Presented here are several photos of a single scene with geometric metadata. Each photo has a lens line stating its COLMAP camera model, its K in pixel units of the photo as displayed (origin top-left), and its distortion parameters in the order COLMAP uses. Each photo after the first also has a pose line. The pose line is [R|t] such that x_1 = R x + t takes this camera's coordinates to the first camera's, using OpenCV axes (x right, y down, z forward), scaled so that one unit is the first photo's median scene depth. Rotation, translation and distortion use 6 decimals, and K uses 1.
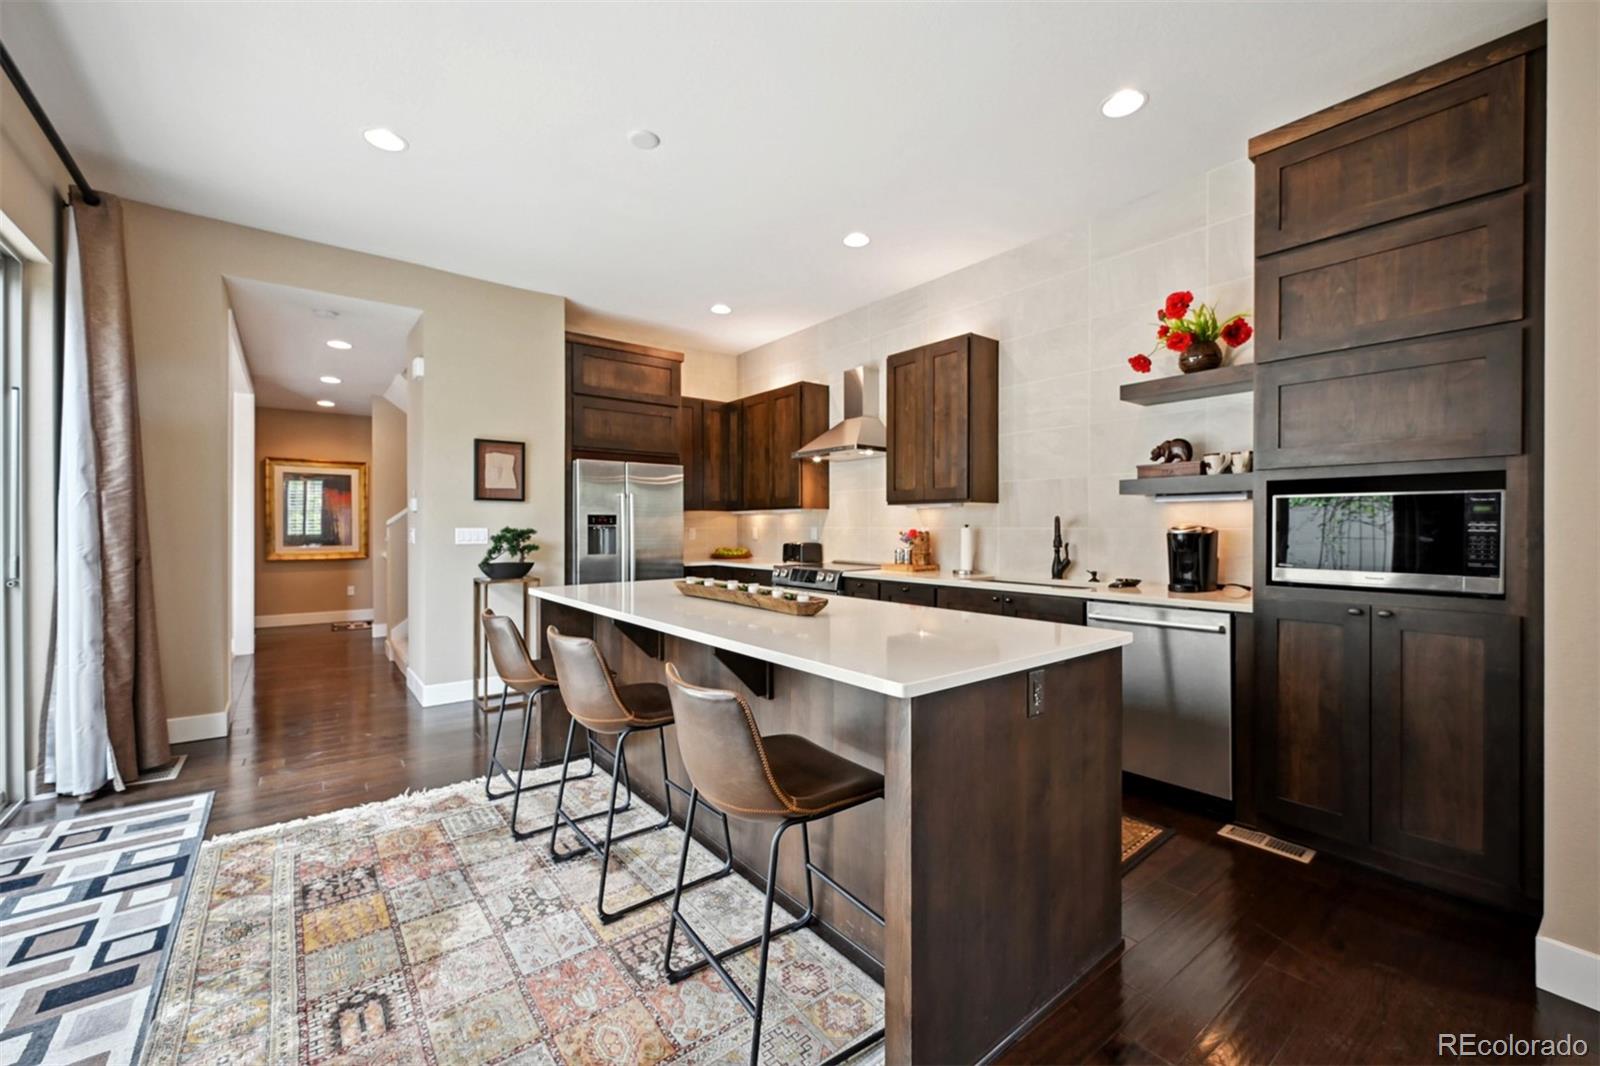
lens RADIAL K [[646.7, 0, 802.8], [0, 646.7, 529.5], [0, 0, 1]] dist [0.012254, 0.000076]
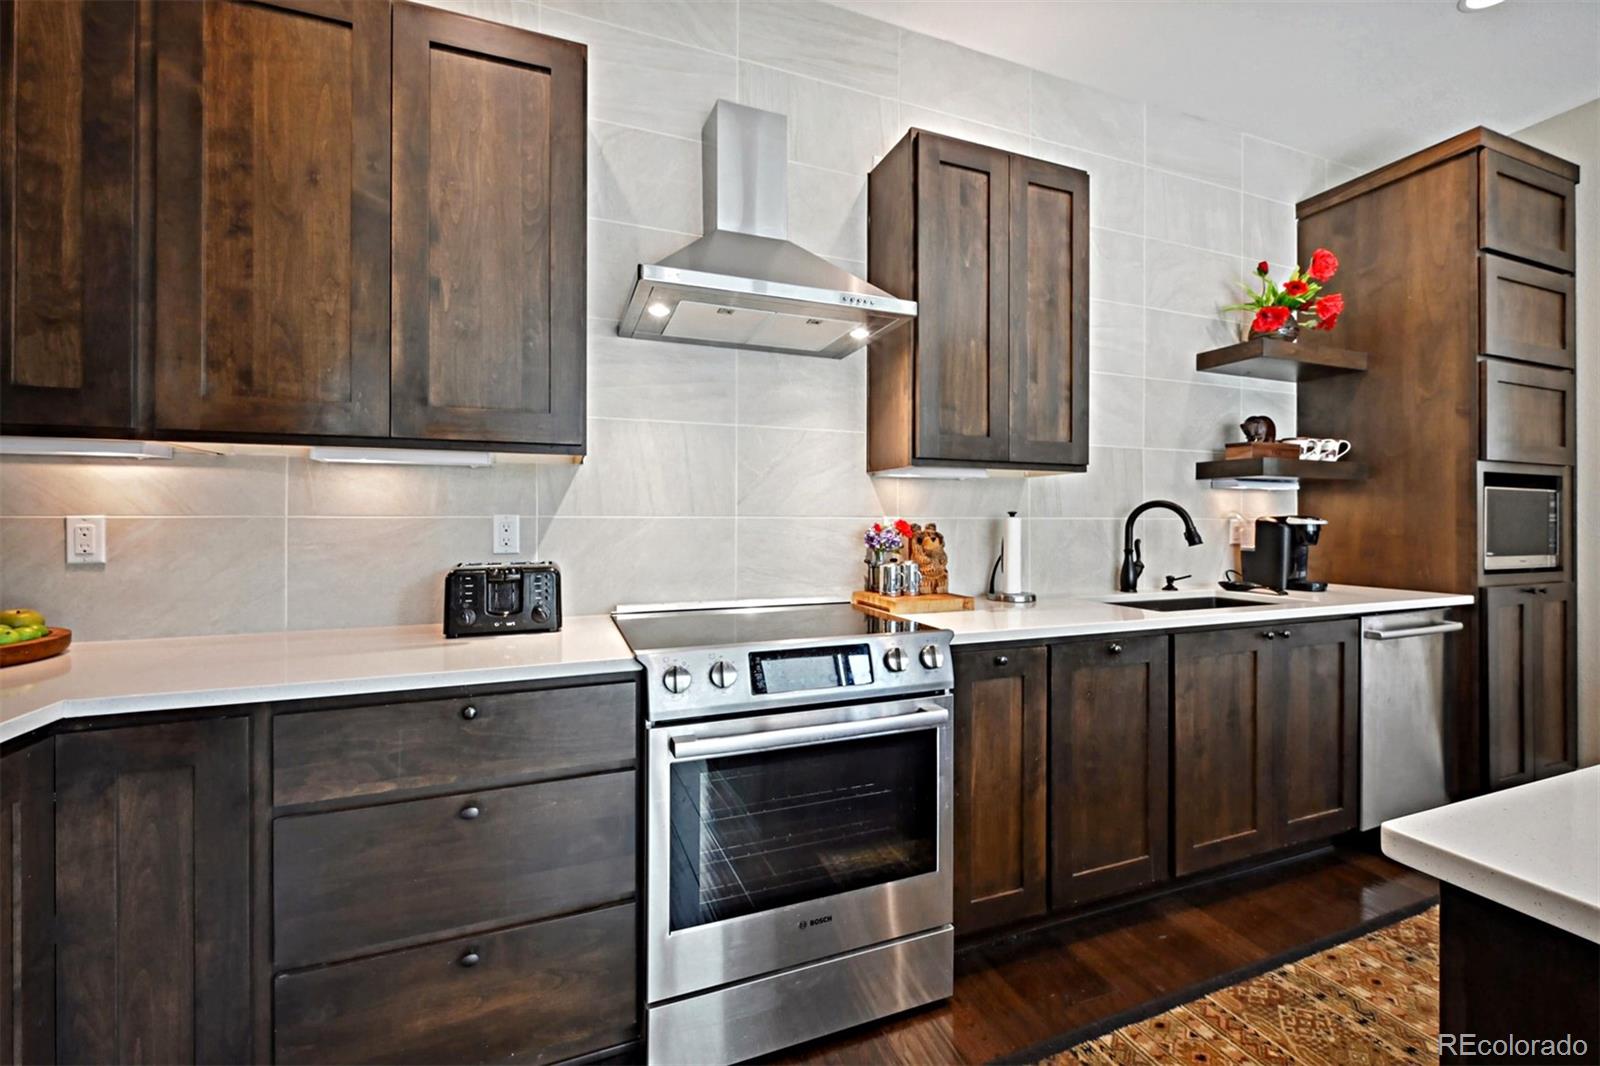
lens RADIAL K [[646.7, 0, 800.7], [0, 646.7, 526.0], [0, 0, 1]] dist [0.012254, 0.000076]
pose [[0.299618, -0.004114, 0.954050, -0.389119], [0.002254, 0.999991, 0.003604, 0.002563], [-0.954056, 0.001071, 0.299625, 1.151767]]
